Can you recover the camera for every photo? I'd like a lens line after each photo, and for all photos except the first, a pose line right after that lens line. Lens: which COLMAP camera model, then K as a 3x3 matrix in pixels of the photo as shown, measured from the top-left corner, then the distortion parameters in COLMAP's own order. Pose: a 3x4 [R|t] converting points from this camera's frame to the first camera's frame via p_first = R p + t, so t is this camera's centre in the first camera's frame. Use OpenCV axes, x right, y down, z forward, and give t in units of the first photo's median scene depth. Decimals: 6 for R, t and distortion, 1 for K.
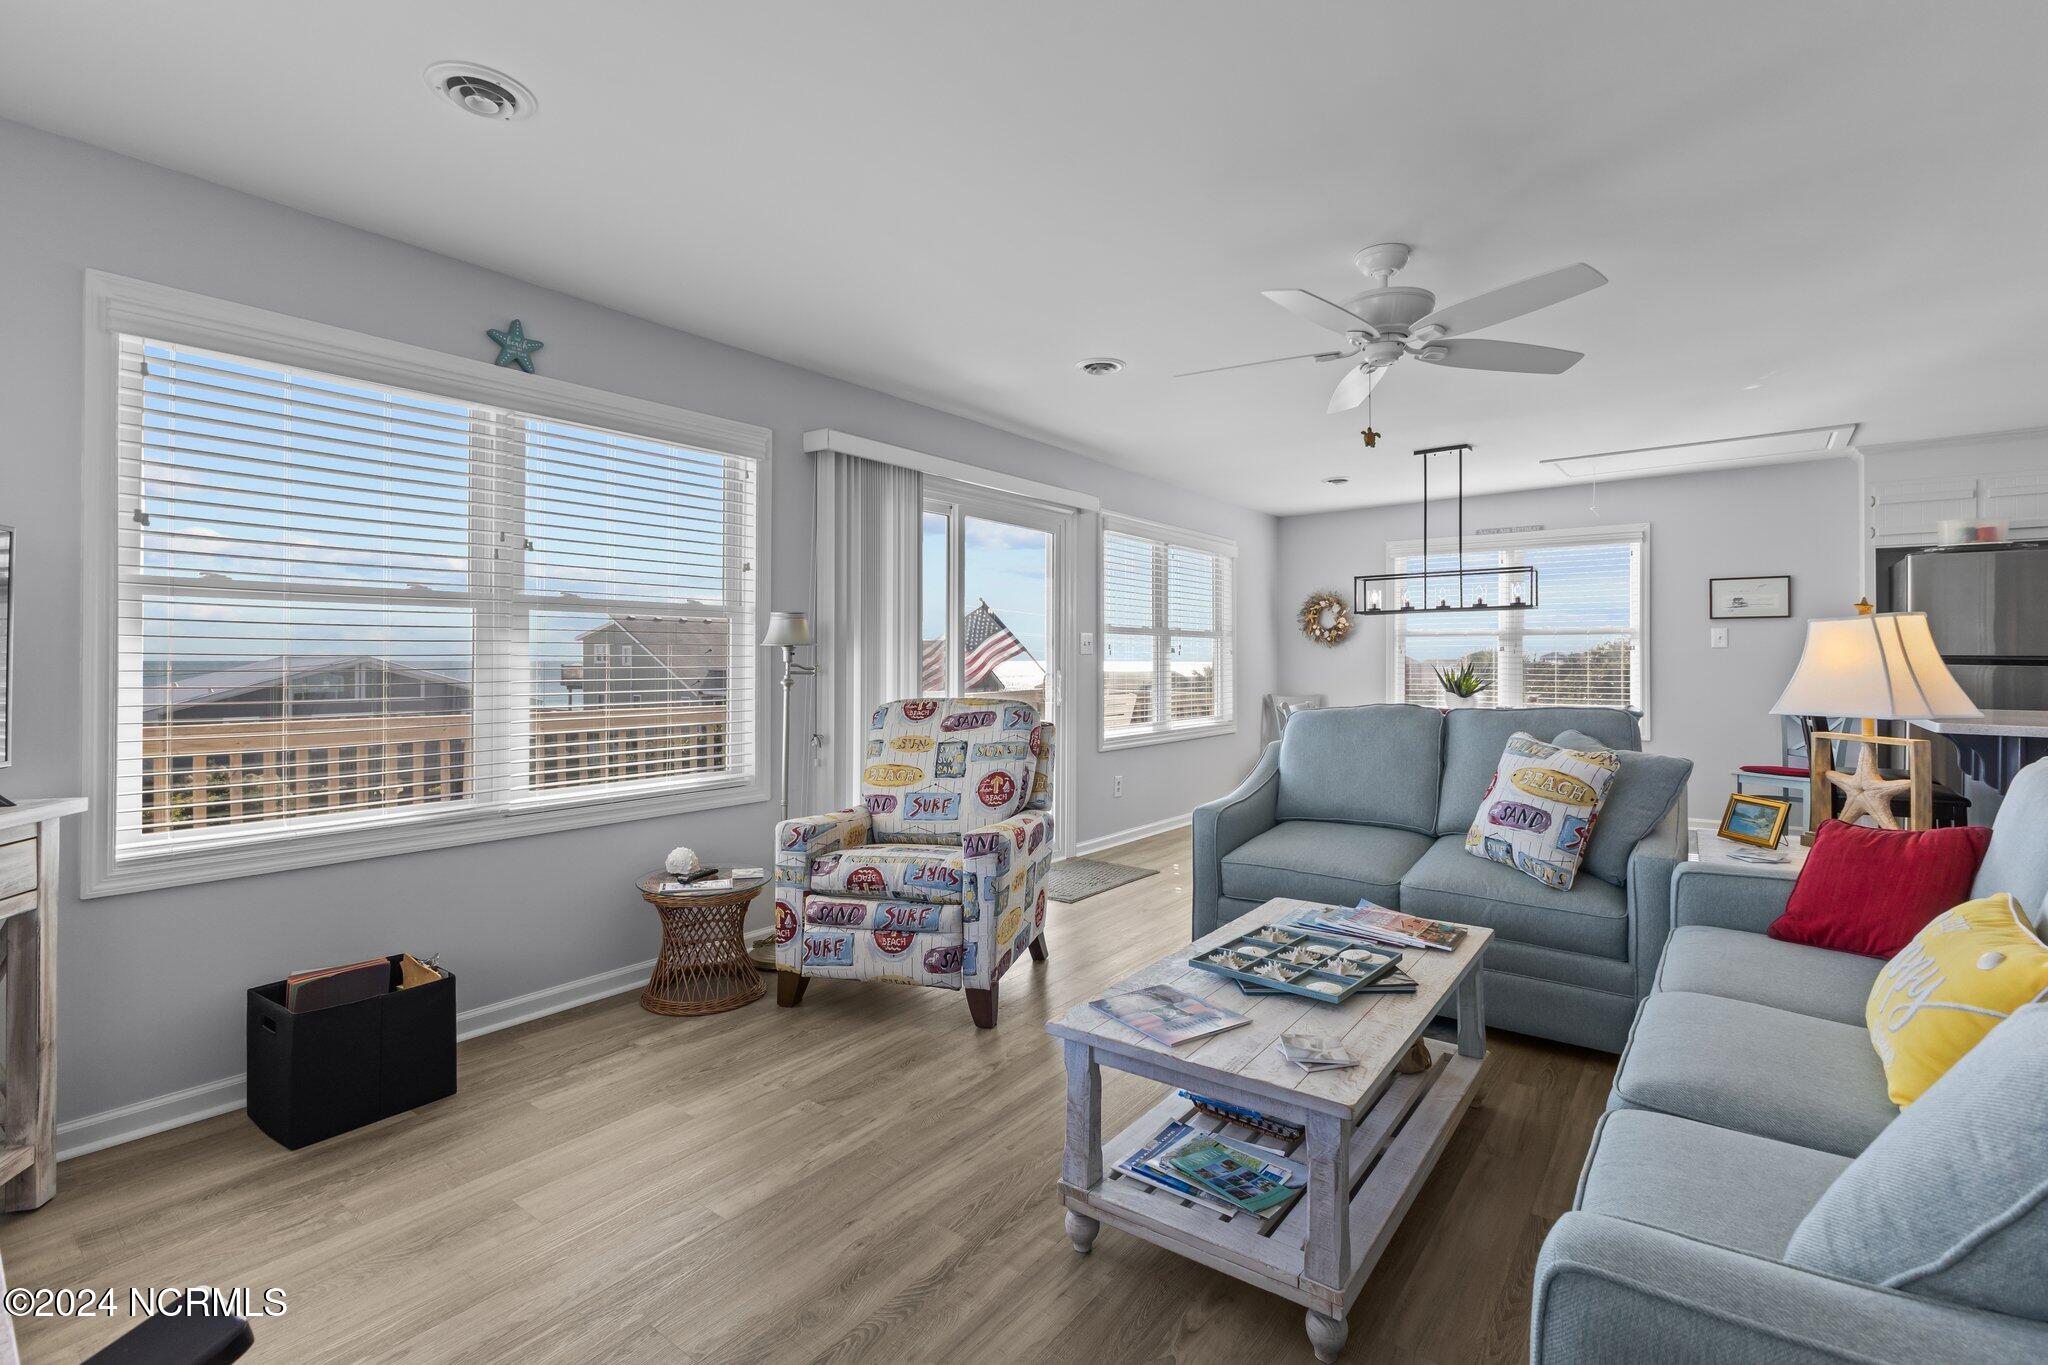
lens RADIAL K [[937.4, 0, 1021.3], [0, 937.4, 651.7], [0, 0, 1]] dist [-0.002019, 0.000289]
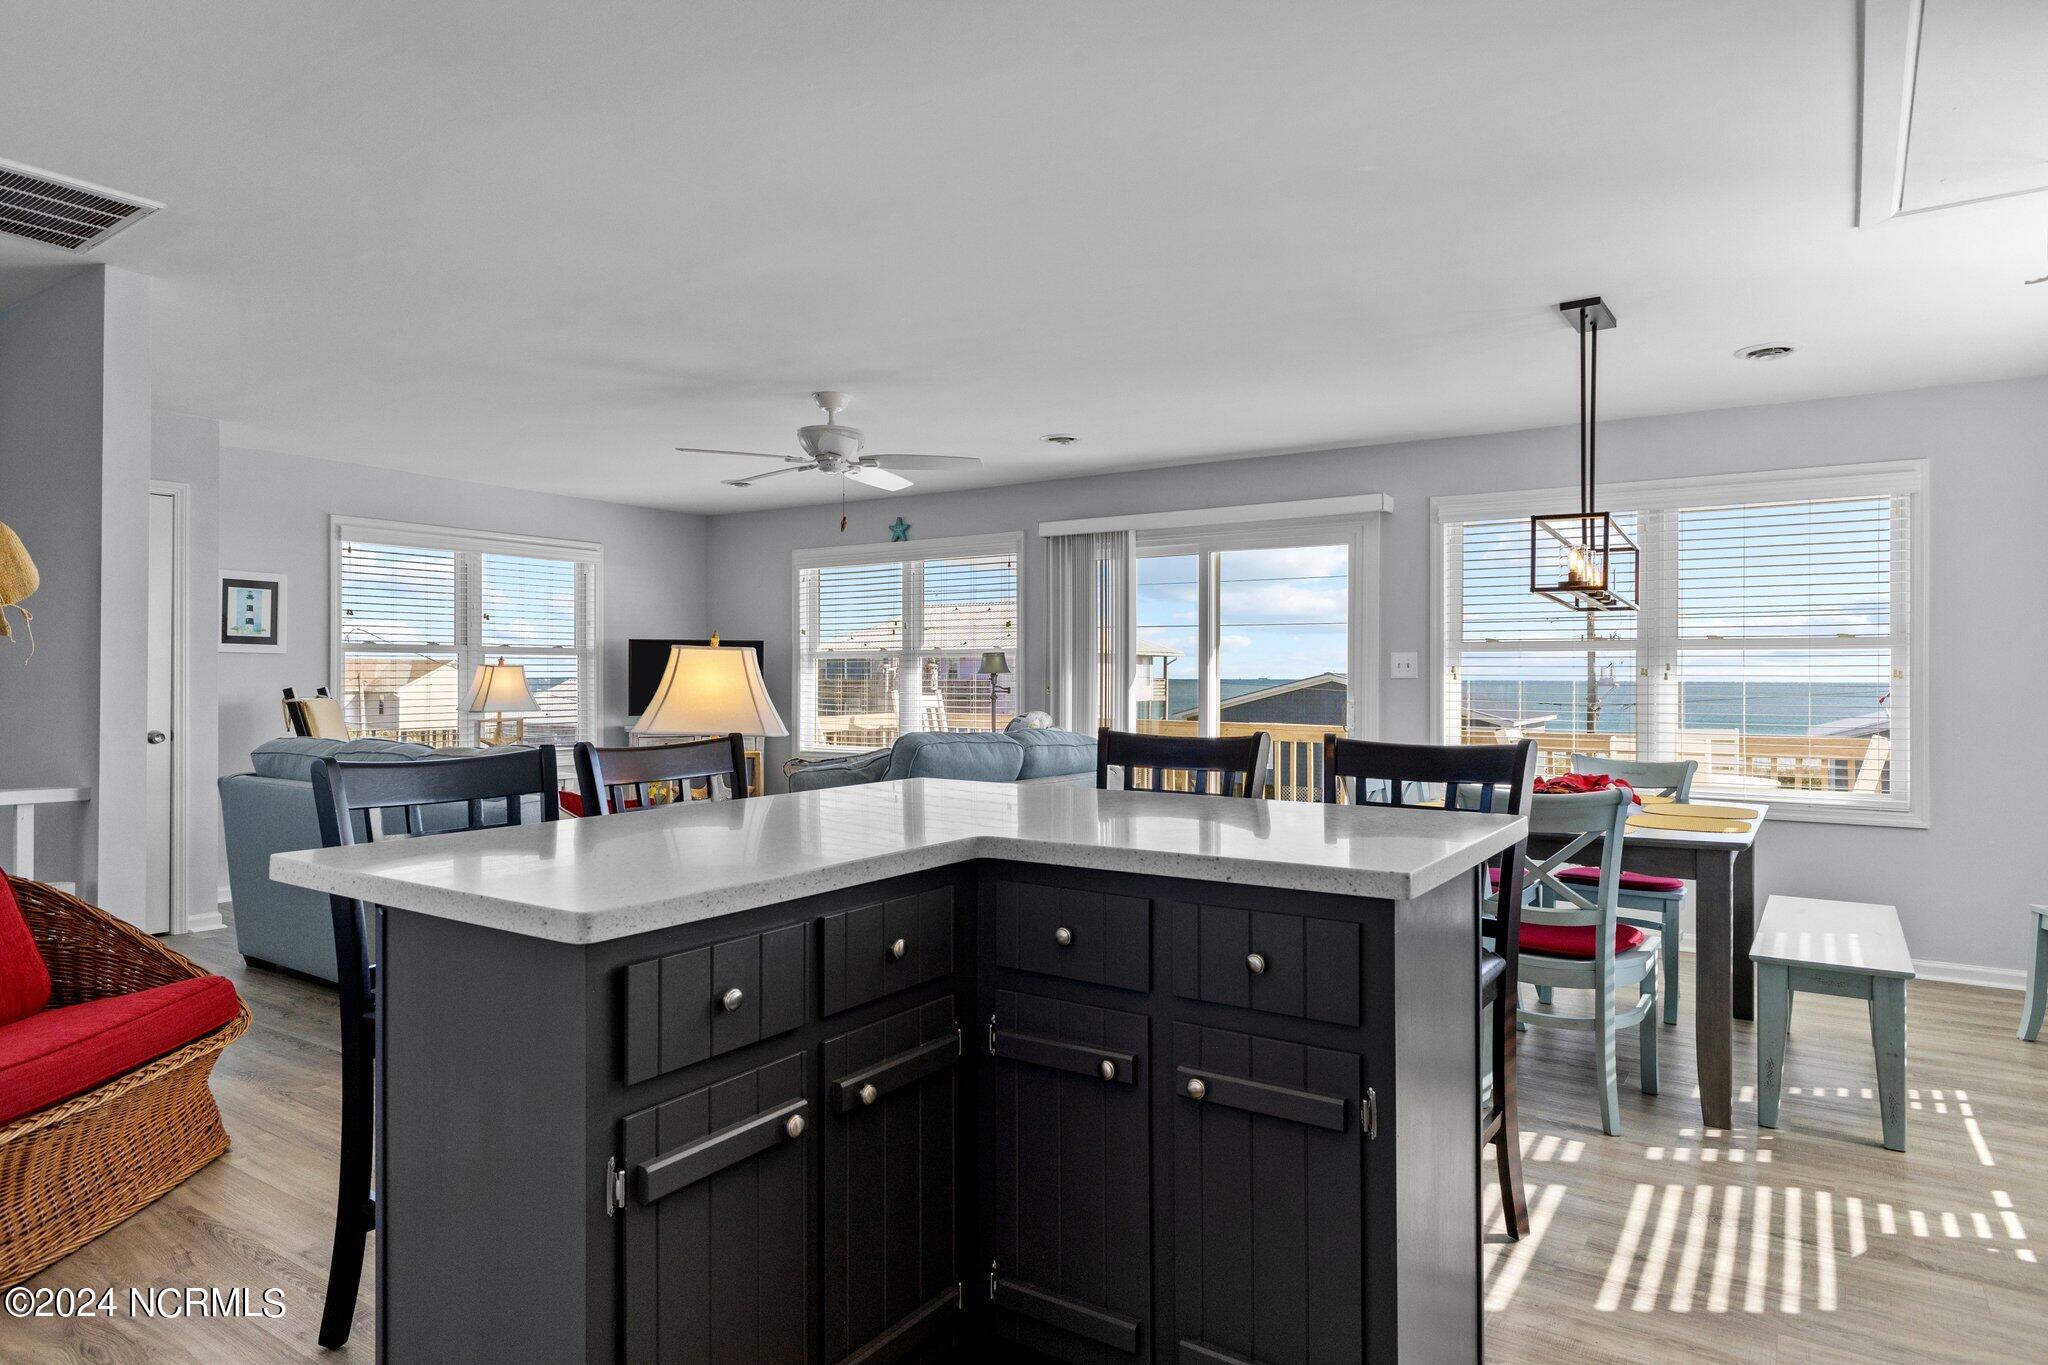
lens RADIAL K [[1154.9, 0, 1012.5], [0, 1154.9, 683.4], [0, 0, 1]] dist [-0.022814, 0.000045]
pose [[0.050213, 0.004533, -0.998728, 1.716269], [0.005144, 0.999975, 0.004798, 0.000688], [0.998725, -0.005378, 0.050188, 0.950297]]
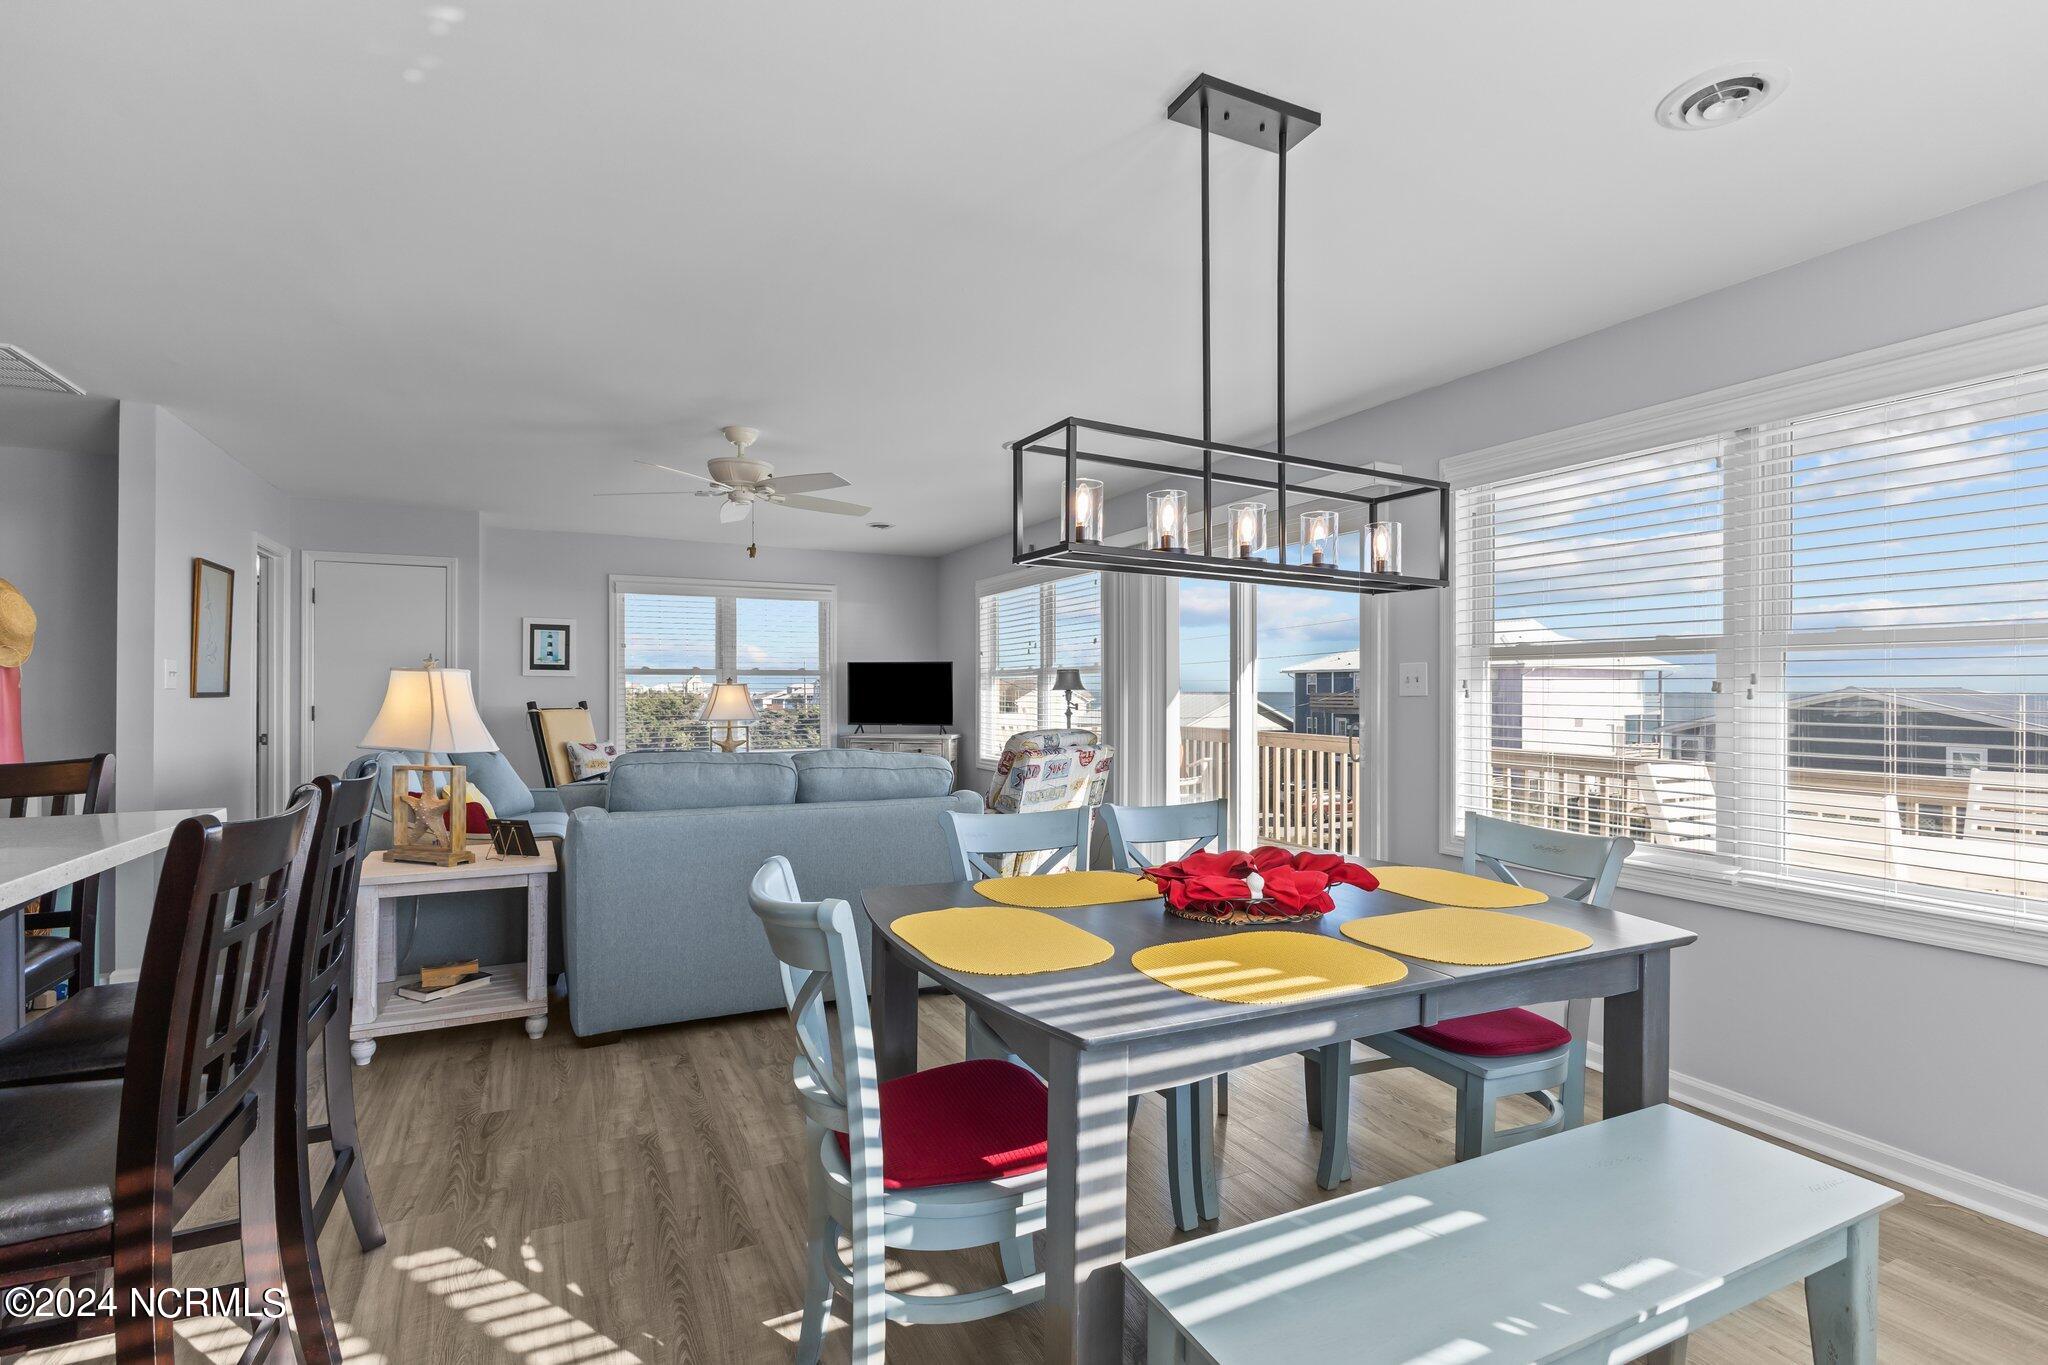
lens RADIAL K [[937.4, 0, 1007.3], [0, 937.4, 683.5], [0, 0, 1]] dist [-0.002019, 0.000289]
pose [[-0.456667, -0.008043, -0.889601, 1.226041], [0.005684, 0.999912, -0.011959, 0.000435], [0.889619, -0.010518, -0.456582, 1.656595]]
